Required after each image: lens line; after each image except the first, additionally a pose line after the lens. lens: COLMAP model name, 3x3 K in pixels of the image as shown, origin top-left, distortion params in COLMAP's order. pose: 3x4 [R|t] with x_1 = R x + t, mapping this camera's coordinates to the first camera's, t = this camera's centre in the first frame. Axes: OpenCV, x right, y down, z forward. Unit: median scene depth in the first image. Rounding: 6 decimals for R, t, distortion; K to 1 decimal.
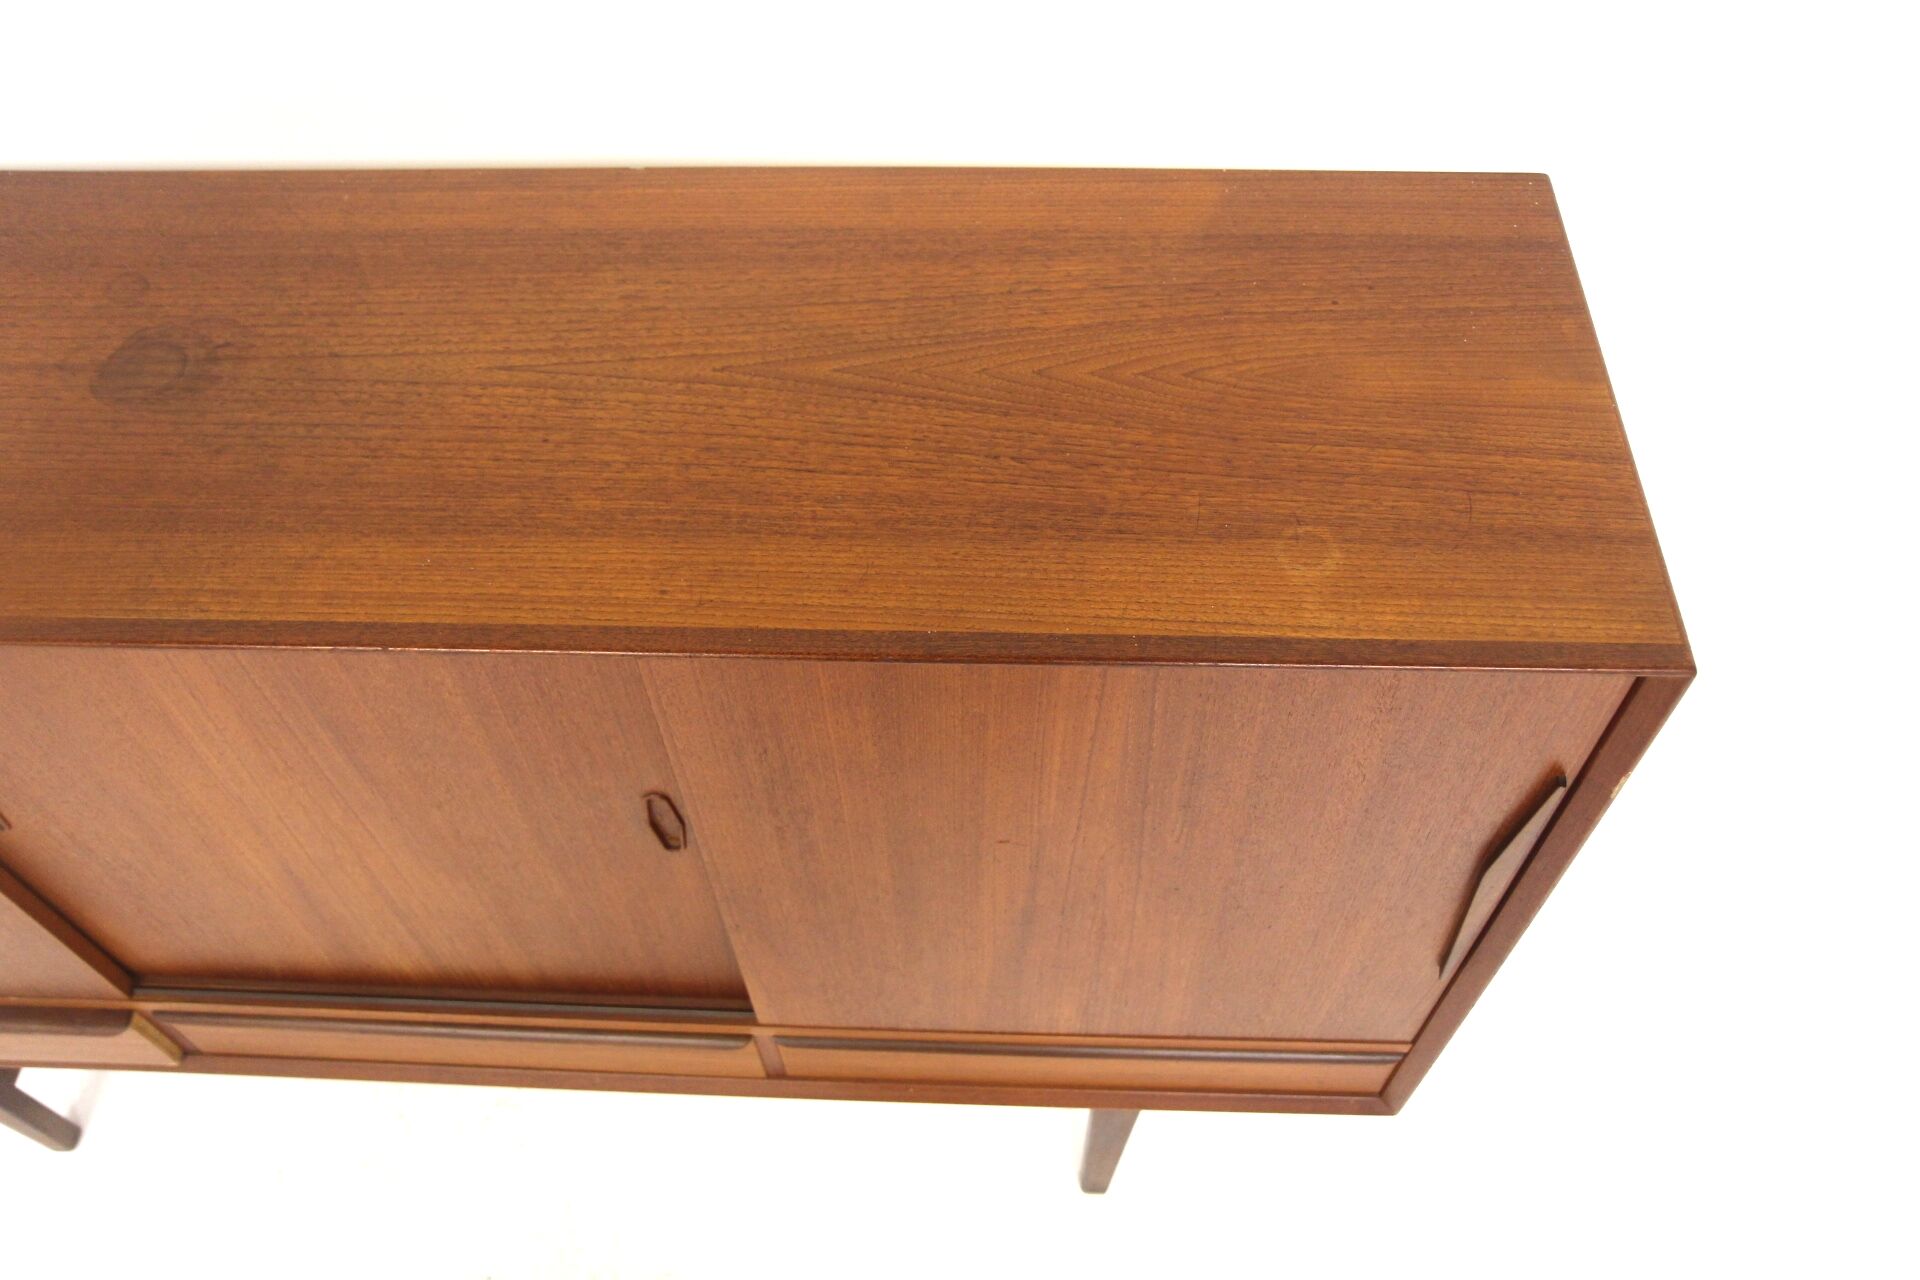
lens RADIAL K [[1551.1, 0, 960.0], [0, 1551.1, 640.0], [0, 0, 1]] dist [-0.114603, 0.131126]
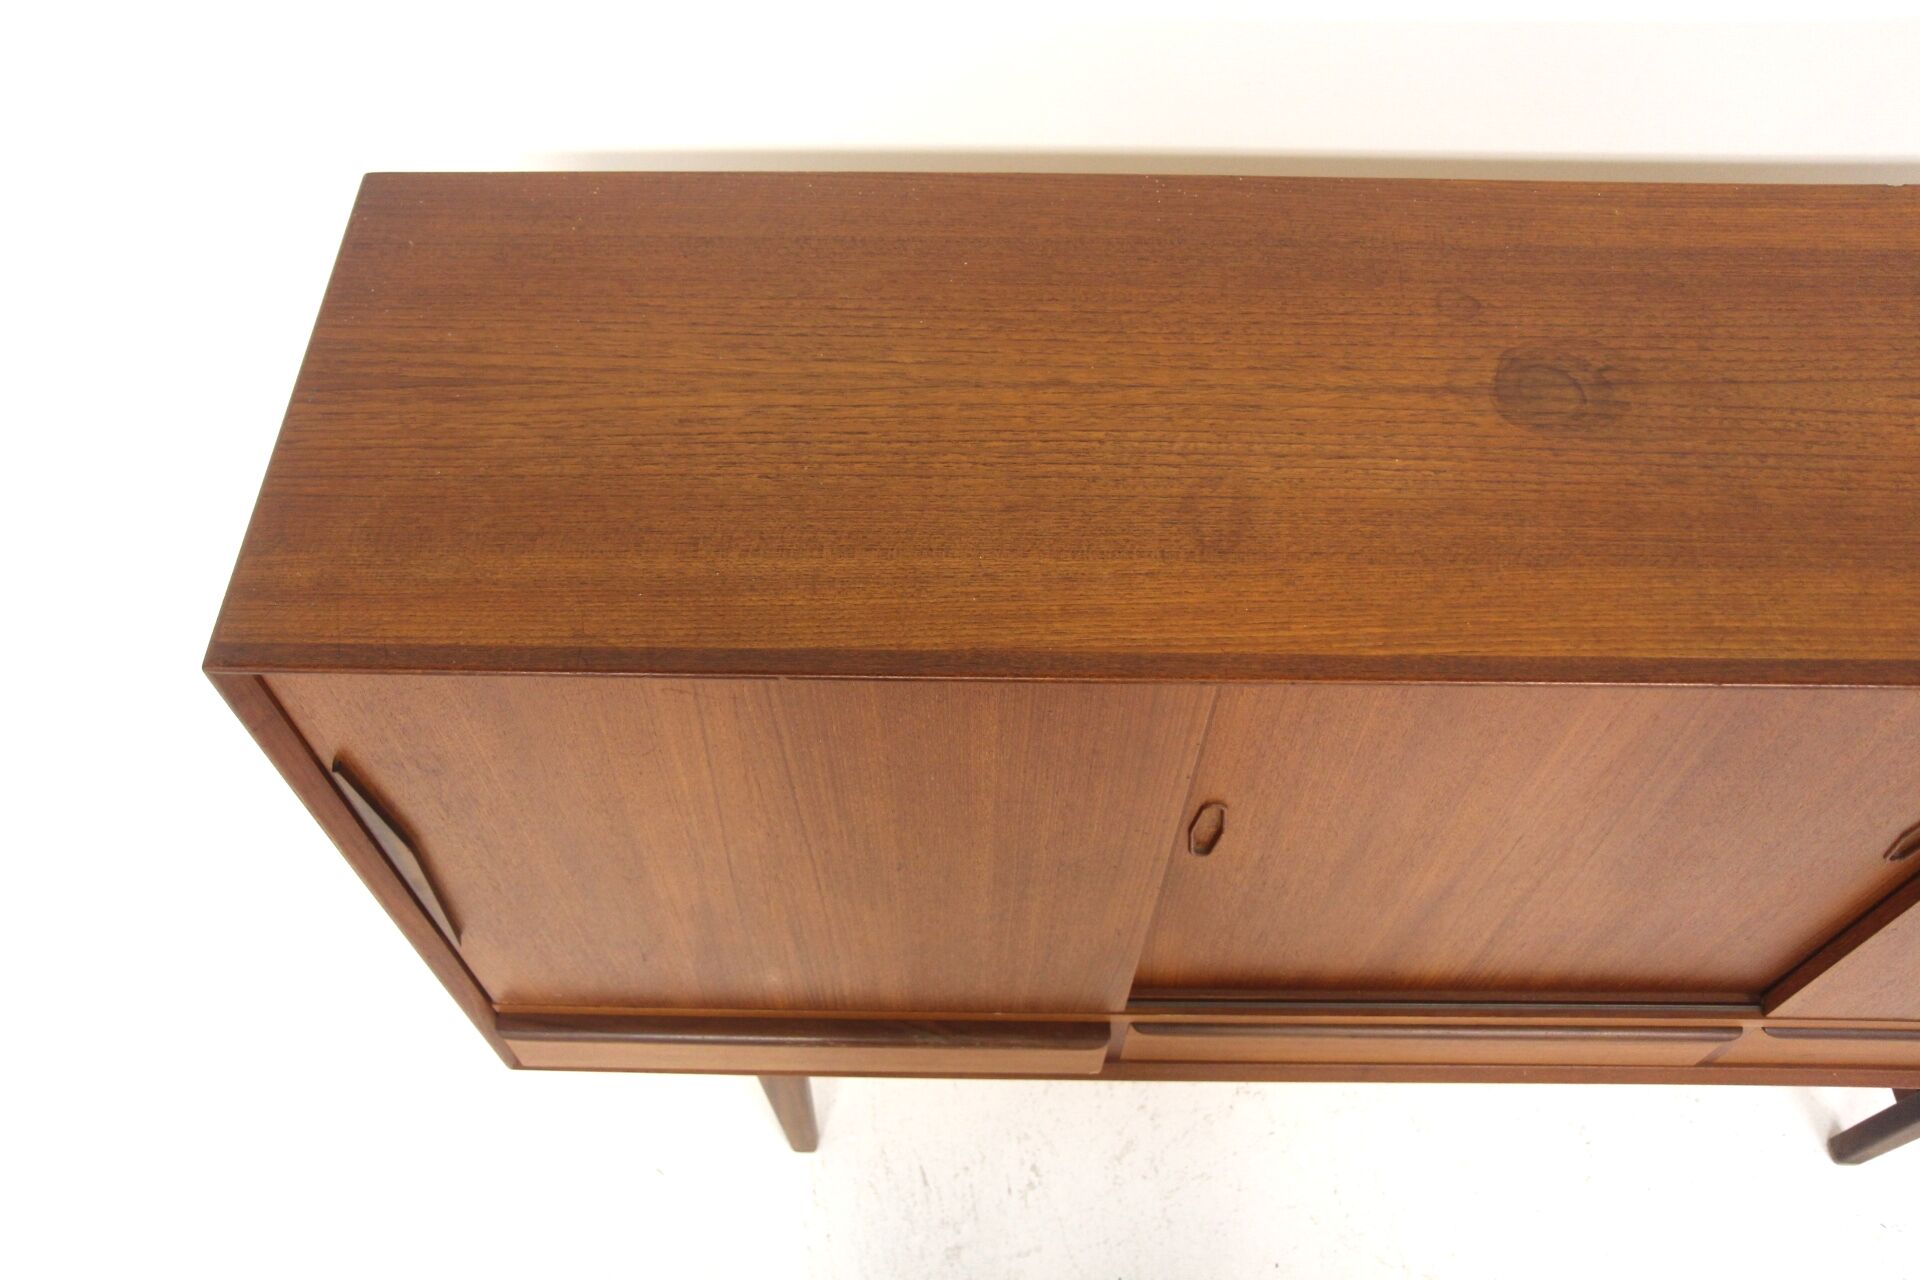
lens RADIAL K [[1551.1, 0, 960.0], [0, 1551.1, 640.0], [0, 0, 1]] dist [-0.114603, 0.131126]
pose [[0.999733, -0.008849, 0.021361, -0.919465], [0.008048, 0.999272, 0.037287, -0.058095], [-0.021675, -0.037106, 0.999076, 0.015622]]
